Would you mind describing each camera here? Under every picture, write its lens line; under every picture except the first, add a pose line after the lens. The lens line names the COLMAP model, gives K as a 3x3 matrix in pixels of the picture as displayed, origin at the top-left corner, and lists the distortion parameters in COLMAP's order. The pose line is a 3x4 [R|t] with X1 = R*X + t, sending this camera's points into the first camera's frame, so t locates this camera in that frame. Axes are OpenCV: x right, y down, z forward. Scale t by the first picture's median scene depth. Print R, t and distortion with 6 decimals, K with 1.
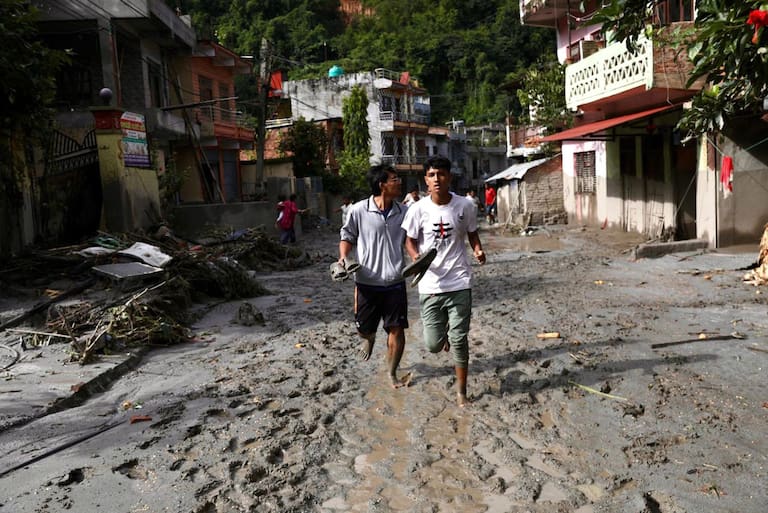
lens RADIAL K [[687.5, 0, 384.7], [0, 687.5, 255.9], [0, 0, 1]] dist [0.015431, -0.057981]
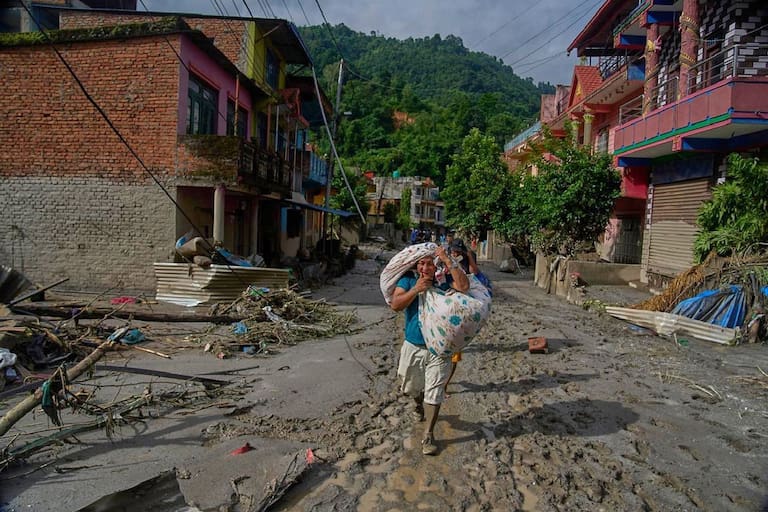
lens RADIAL K [[687.5, 0, 383.6], [0, 687.5, 255.9], [0, 0, 1]] dist [0.015431, -0.057981]
pose [[0.995378, 0.093900, -0.020138, -0.043445], [-0.094756, 0.994396, -0.046889, 0.101753], [0.015622, 0.048581, 0.998697, -1.186663]]
